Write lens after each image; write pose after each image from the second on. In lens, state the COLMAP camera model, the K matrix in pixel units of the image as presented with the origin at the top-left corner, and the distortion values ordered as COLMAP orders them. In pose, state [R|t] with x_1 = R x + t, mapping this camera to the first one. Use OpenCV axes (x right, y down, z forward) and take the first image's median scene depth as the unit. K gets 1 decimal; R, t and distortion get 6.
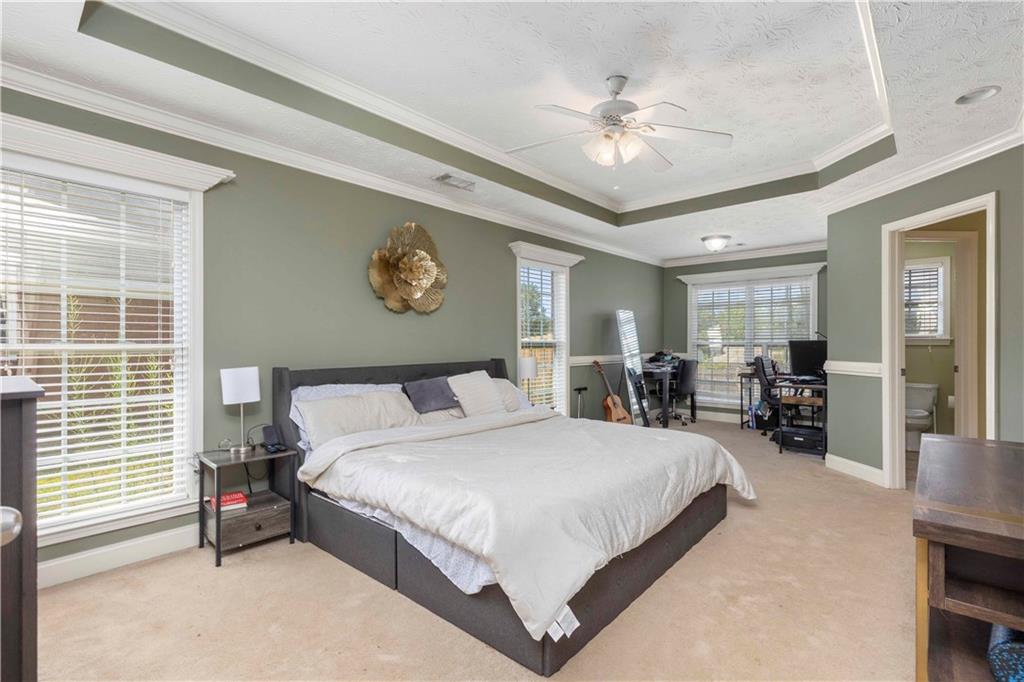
lens RADIAL K [[460.2, 0, 520.1], [0, 460.2, 342.8], [0, 0, 1]] dist [0.005762, 0.000111]
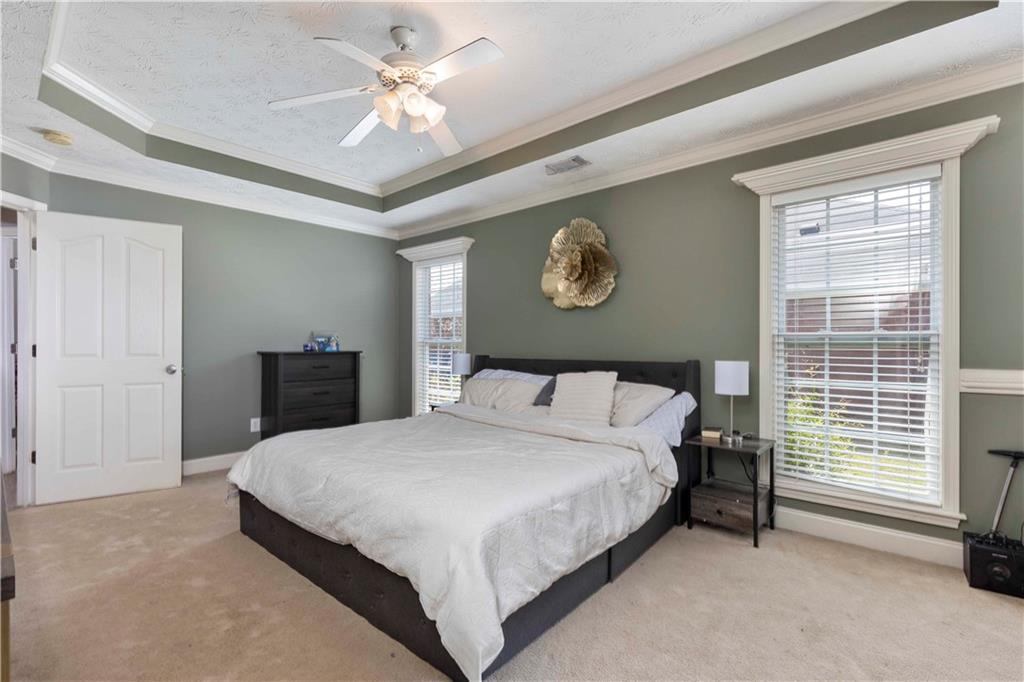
lens RADIAL K [[460.2, 0, 520.1], [0, 460.2, 342.8], [0, 0, 1]] dist [0.005762, 0.000111]
pose [[0.023939, 0.024169, -0.999421, 1.079461], [0.009699, 0.999655, 0.024407, -0.018927], [0.999666, -0.010278, 0.023696, 1.200007]]
